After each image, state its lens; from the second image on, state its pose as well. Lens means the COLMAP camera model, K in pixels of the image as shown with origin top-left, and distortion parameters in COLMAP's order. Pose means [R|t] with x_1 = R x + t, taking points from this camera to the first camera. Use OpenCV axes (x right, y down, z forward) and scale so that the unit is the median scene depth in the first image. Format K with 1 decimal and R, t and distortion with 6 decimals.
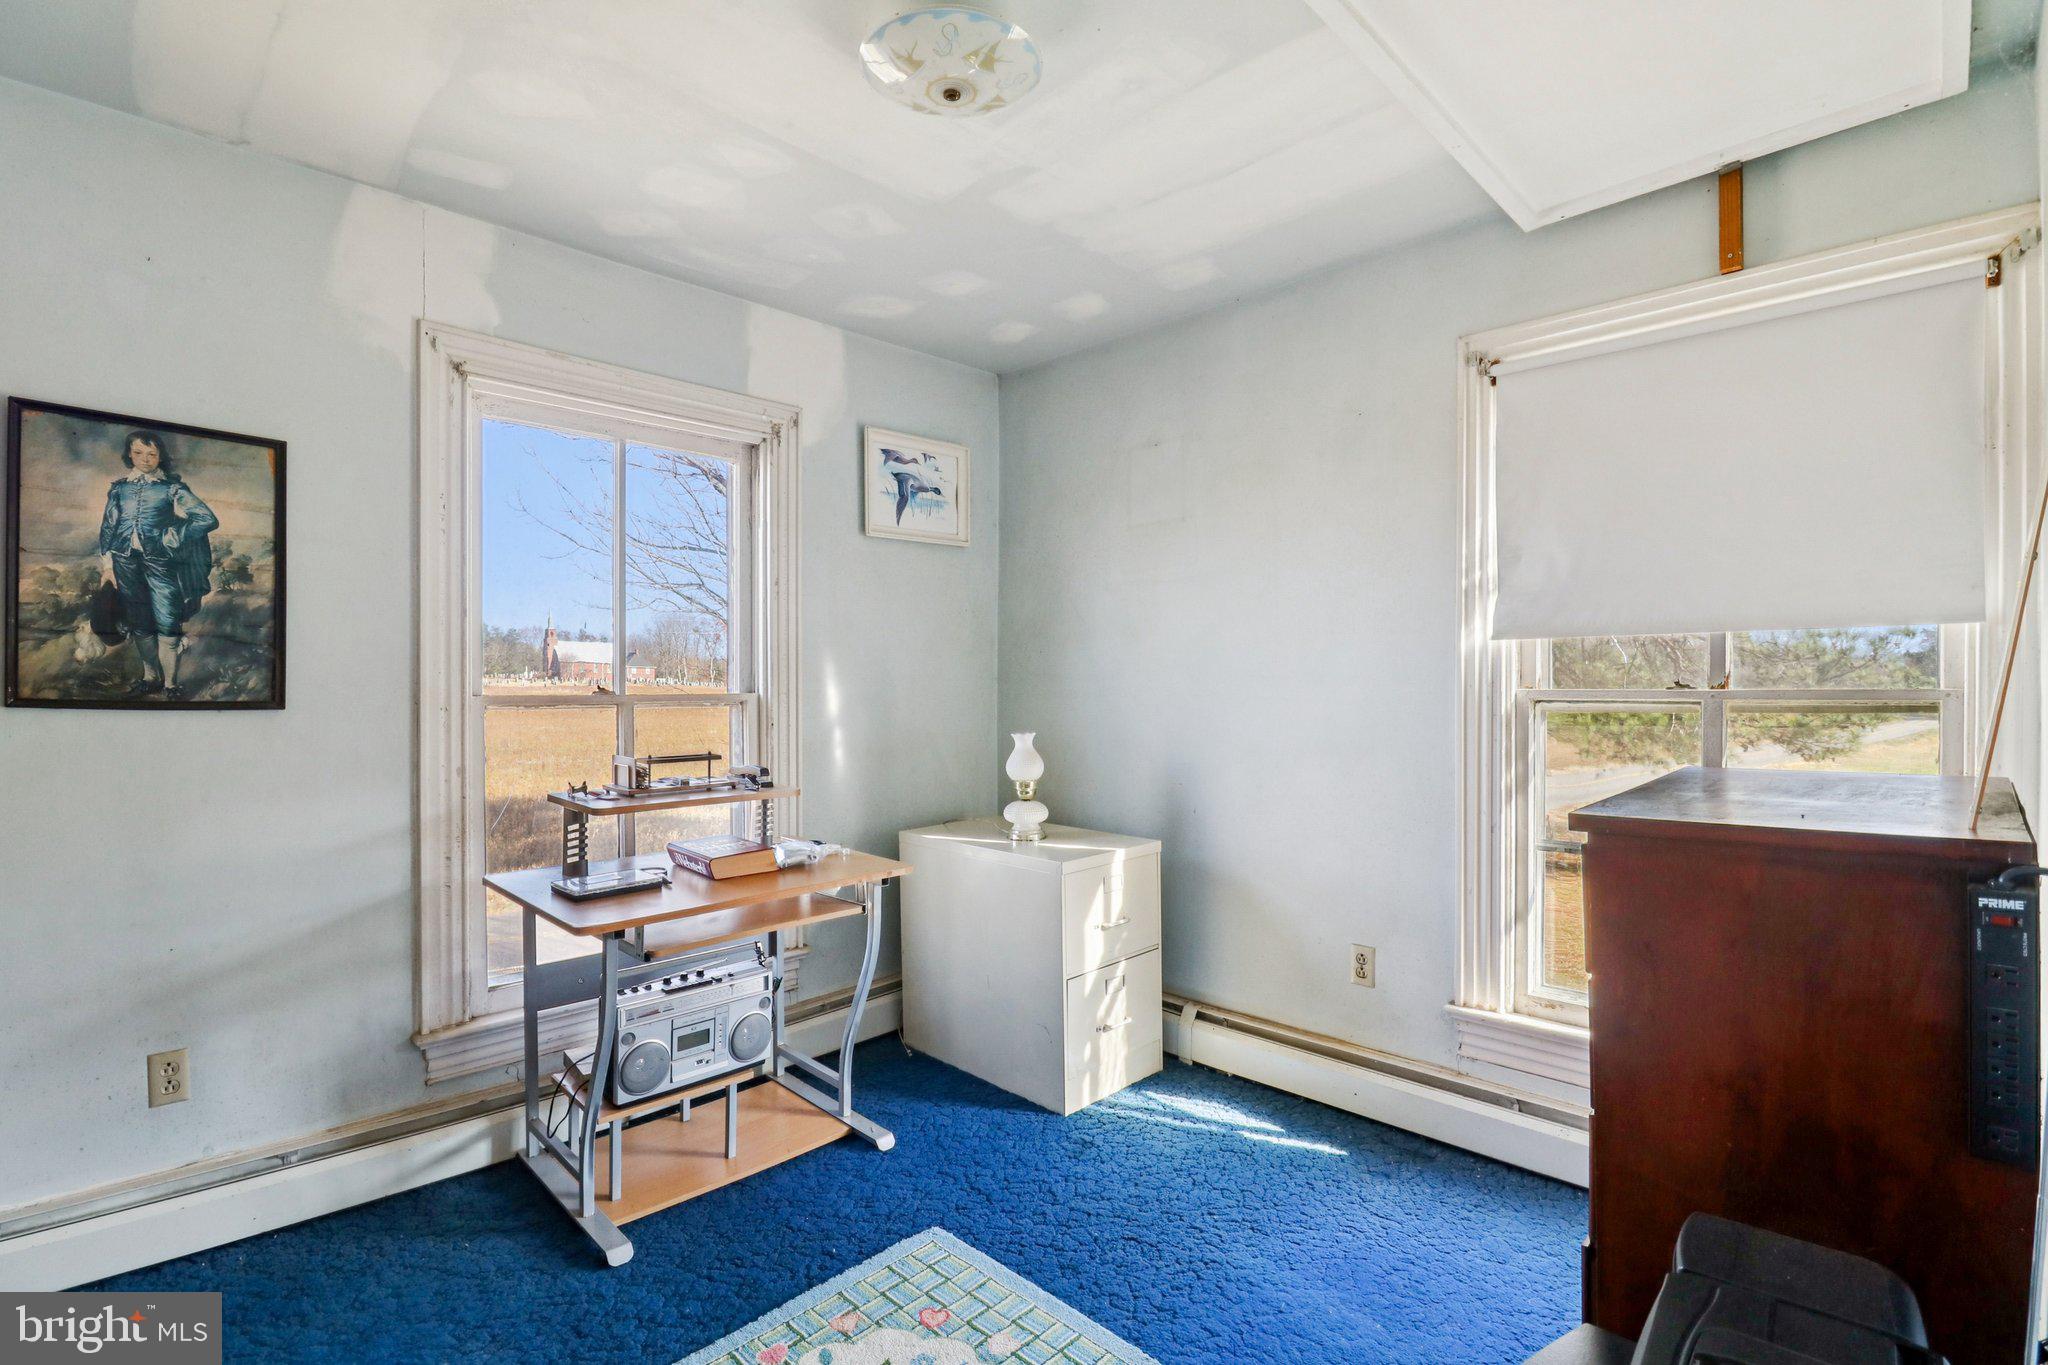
lens RADIAL K [[962.1, 0, 976.0], [0, 962.1, 691.7], [0, 0, 1]] dist [-0.000312, -0.011959]
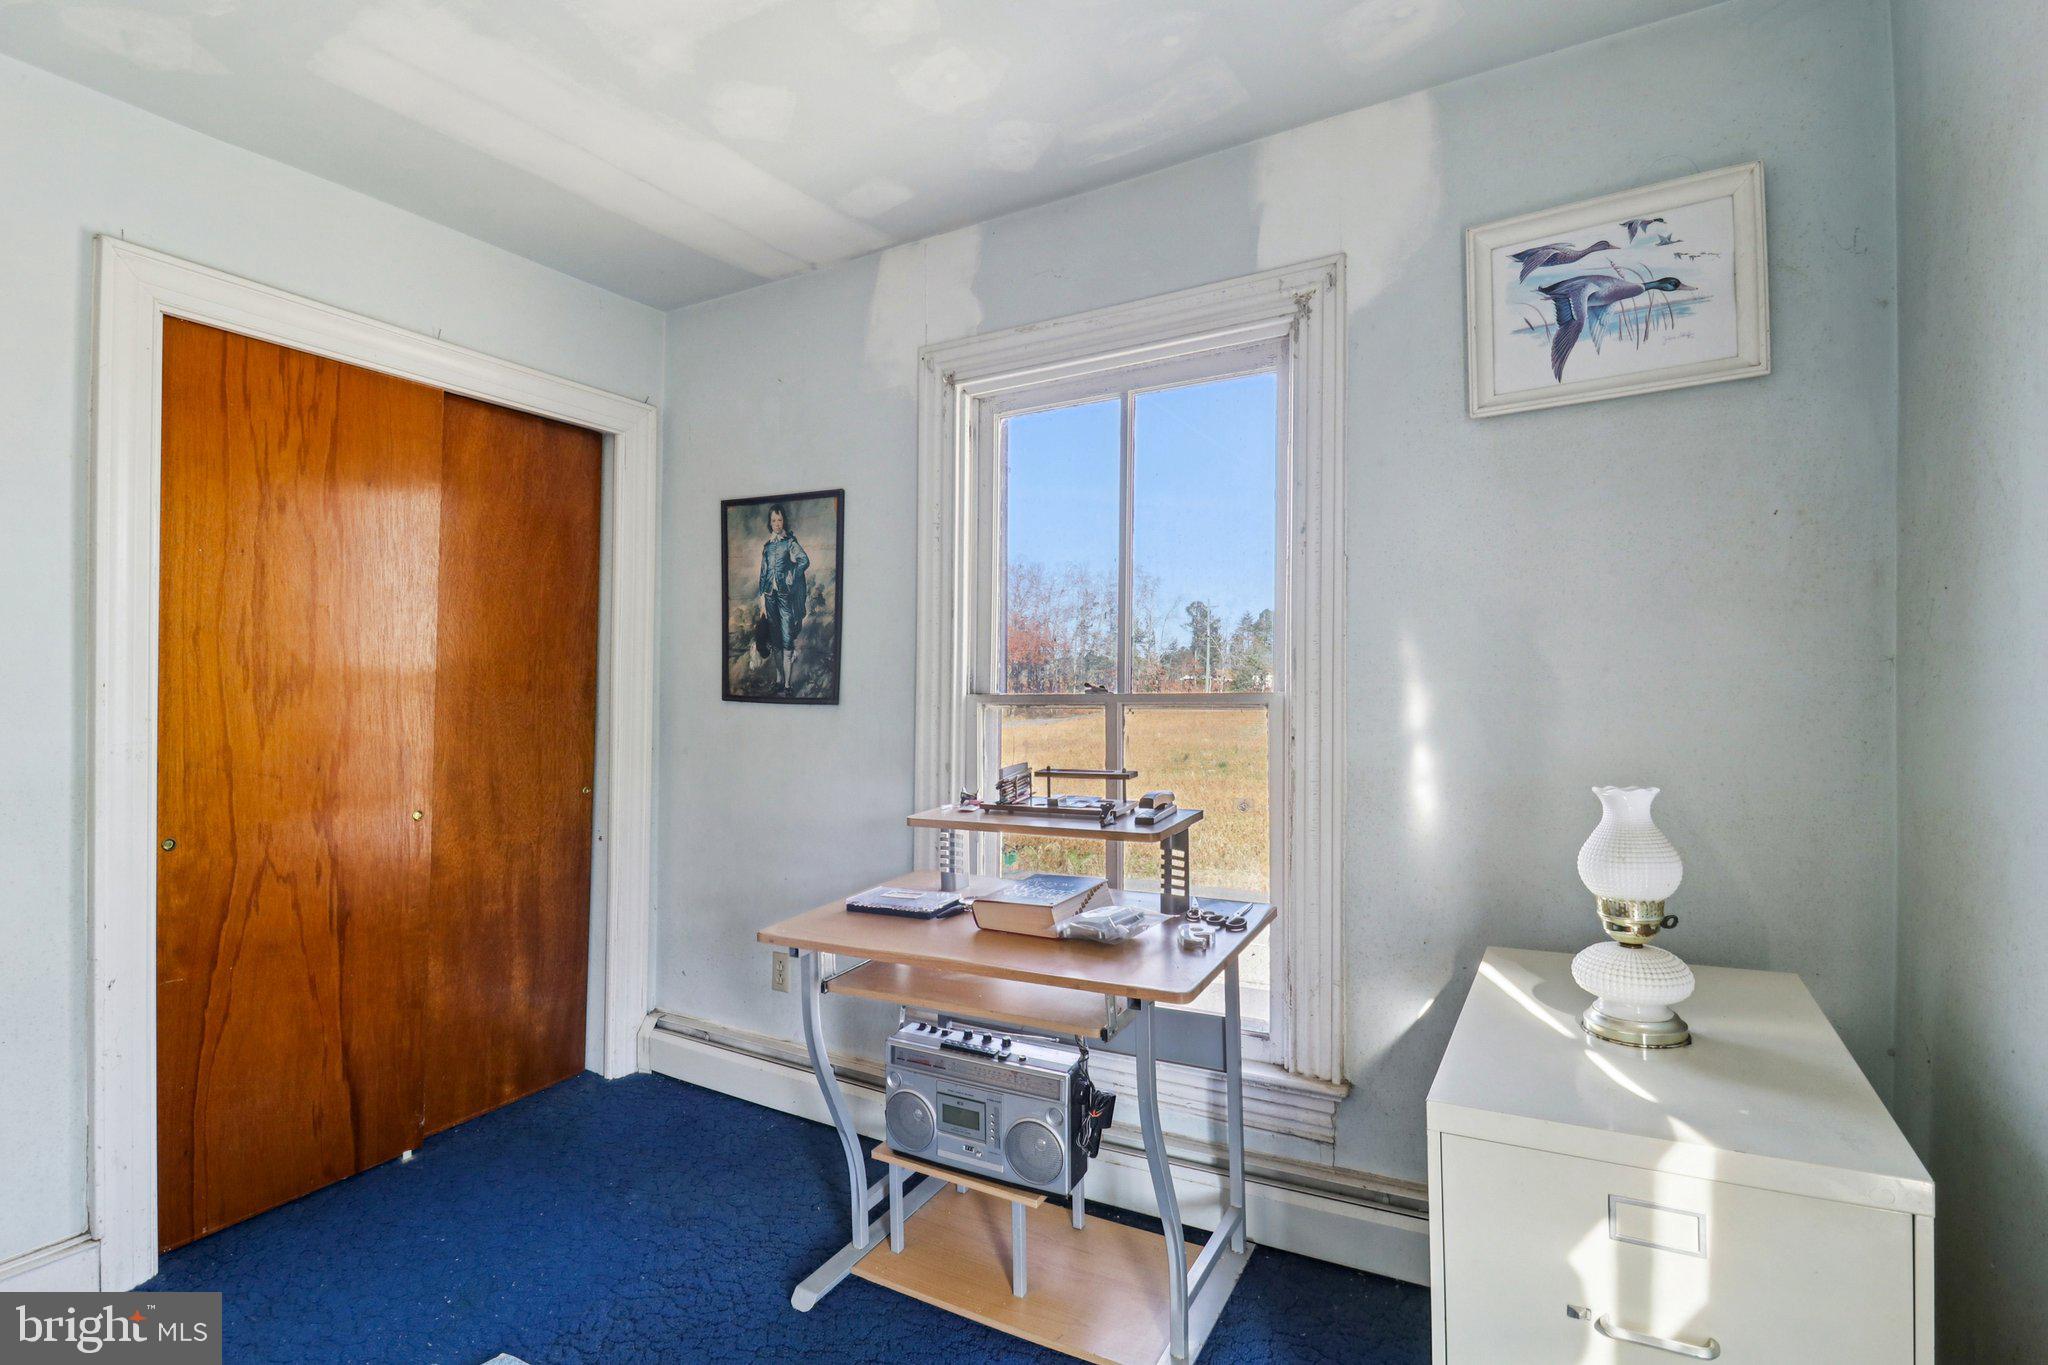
lens RADIAL K [[962.1, 0, 1019.0], [0, 962.1, 684.1], [0, 0, 1]] dist [-0.000312, -0.011959]
pose [[0.283168, -0.004075, -0.959062, 0.520302], [0.001921, 0.999991, -0.003682, -0.003059], [0.959068, -0.000800, 0.283174, 0.837201]]
